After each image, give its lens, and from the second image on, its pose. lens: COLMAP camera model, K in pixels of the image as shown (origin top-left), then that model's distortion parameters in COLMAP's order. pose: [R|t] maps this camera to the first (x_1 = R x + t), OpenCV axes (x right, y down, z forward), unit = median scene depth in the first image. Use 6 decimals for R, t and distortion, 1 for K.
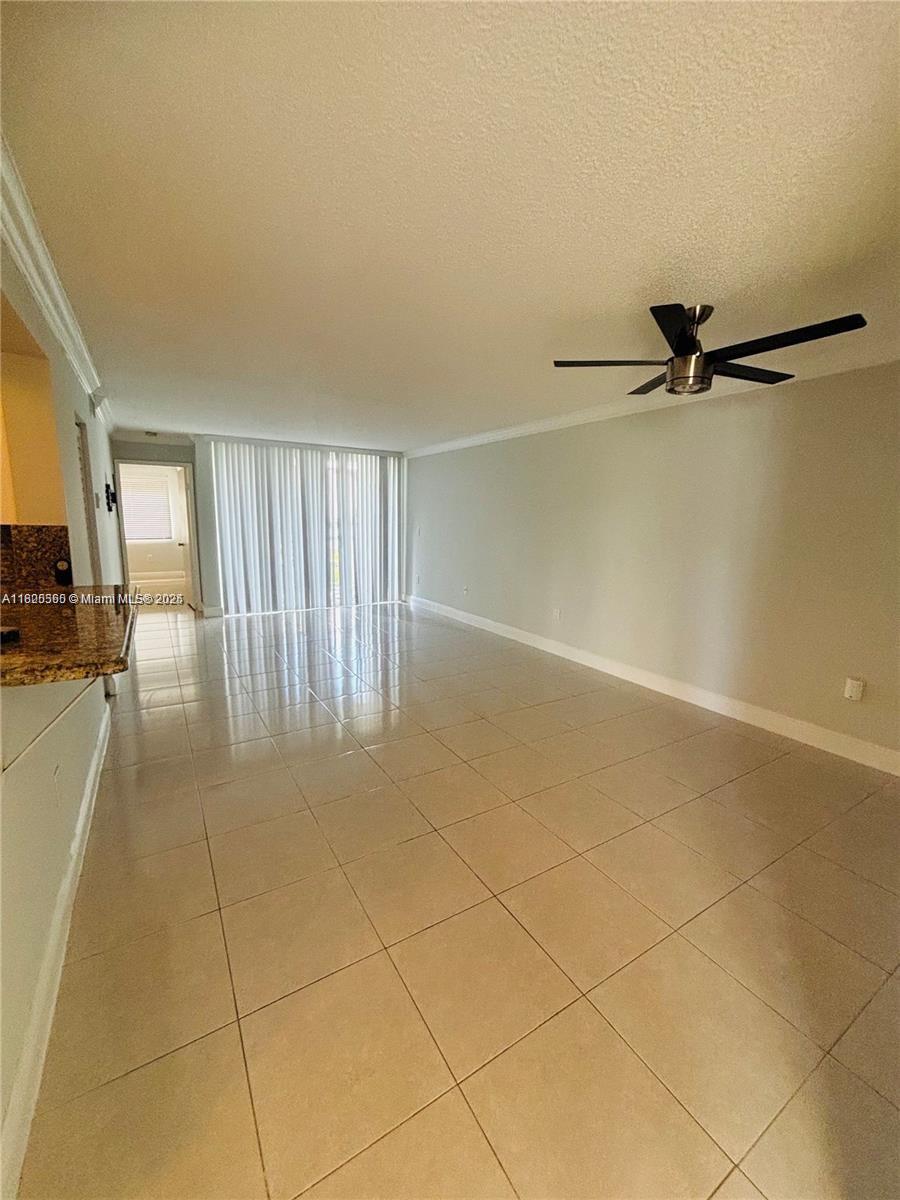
lens RADIAL K [[483.9, 0, 450.0], [0, 483.9, 600.0], [0, 0, 1]] dist [-0.003654, -0.000169]
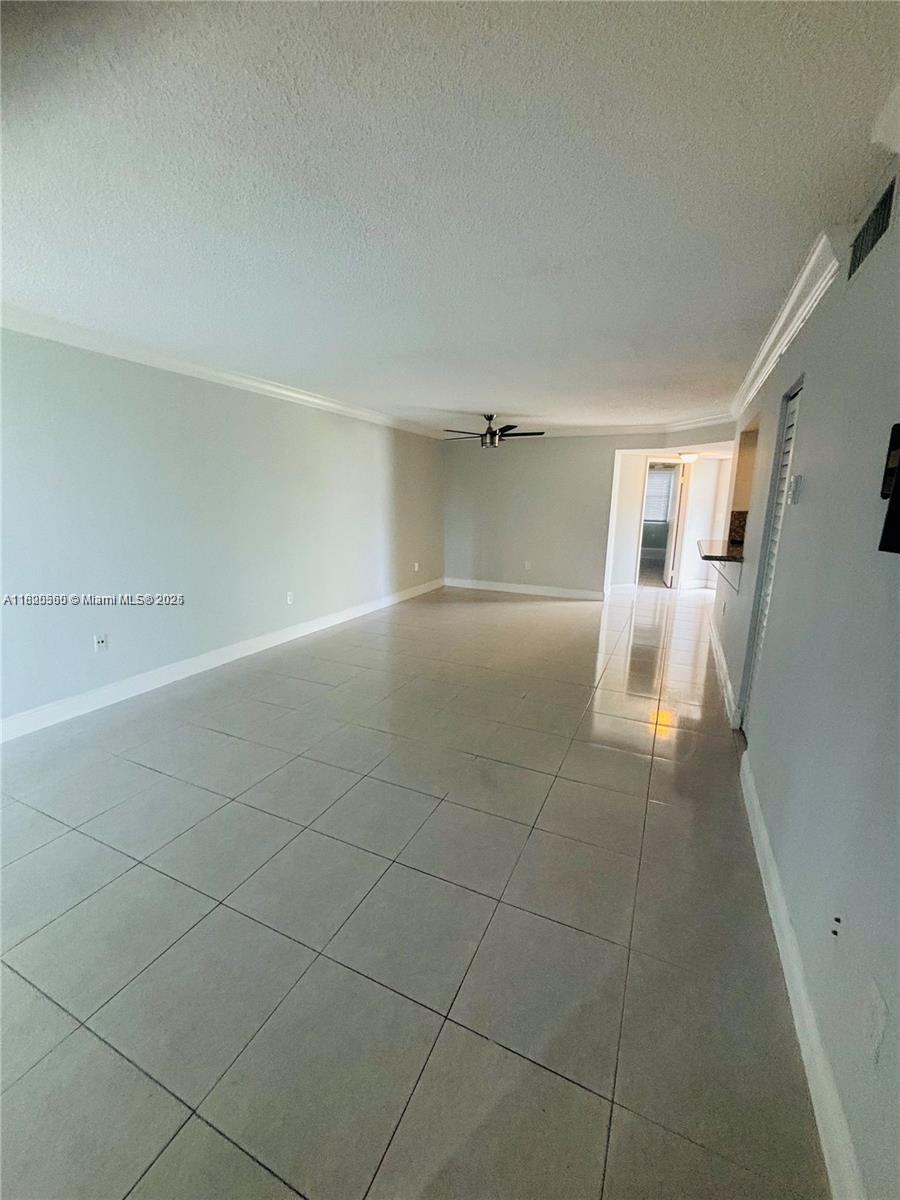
lens RADIAL K [[483.9, 0, 450.0], [0, 483.9, 600.0], [0, 0, 1]] dist [-0.003654, -0.000169]
pose [[-0.550211, -0.191936, 0.812668, -0.993593], [0.126447, 0.942850, 0.308293, -0.303691], [-0.825396, 0.272385, -0.494497, 1.676357]]
